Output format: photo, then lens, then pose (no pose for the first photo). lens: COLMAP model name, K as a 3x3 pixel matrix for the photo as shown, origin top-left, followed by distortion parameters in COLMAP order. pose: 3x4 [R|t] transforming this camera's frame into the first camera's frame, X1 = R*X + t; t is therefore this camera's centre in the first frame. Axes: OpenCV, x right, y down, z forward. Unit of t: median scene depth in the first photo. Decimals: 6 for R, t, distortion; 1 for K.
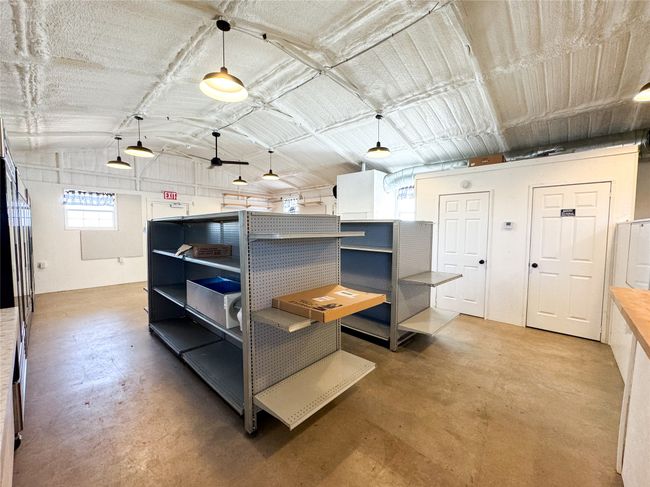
lens RADIAL K [[263.0, 0, 325.3], [0, 263.0, 245.2], [0, 0, 1]] dist [-0.000354, -0.000290]
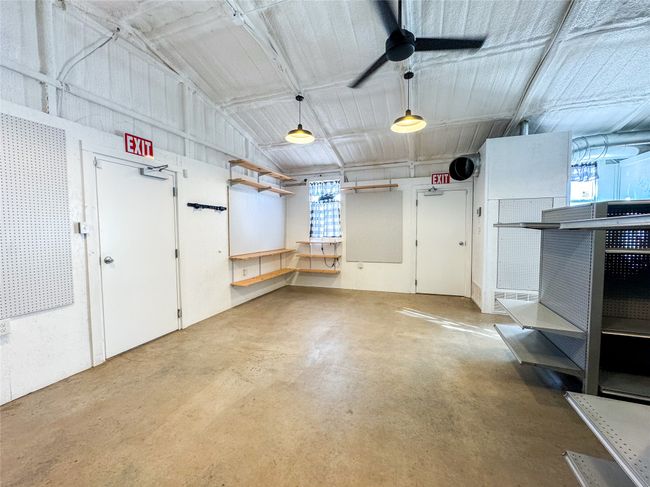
lens RADIAL K [[263.0, 0, 327.3], [0, 263.0, 243.5], [0, 0, 1]] dist [-0.000354, -0.000290]
pose [[0.919204, -0.030659, 0.392585, -0.445449], [0.036235, 0.999320, -0.006797, -0.020763], [-0.392110, 0.020473, 0.919691, 0.466473]]
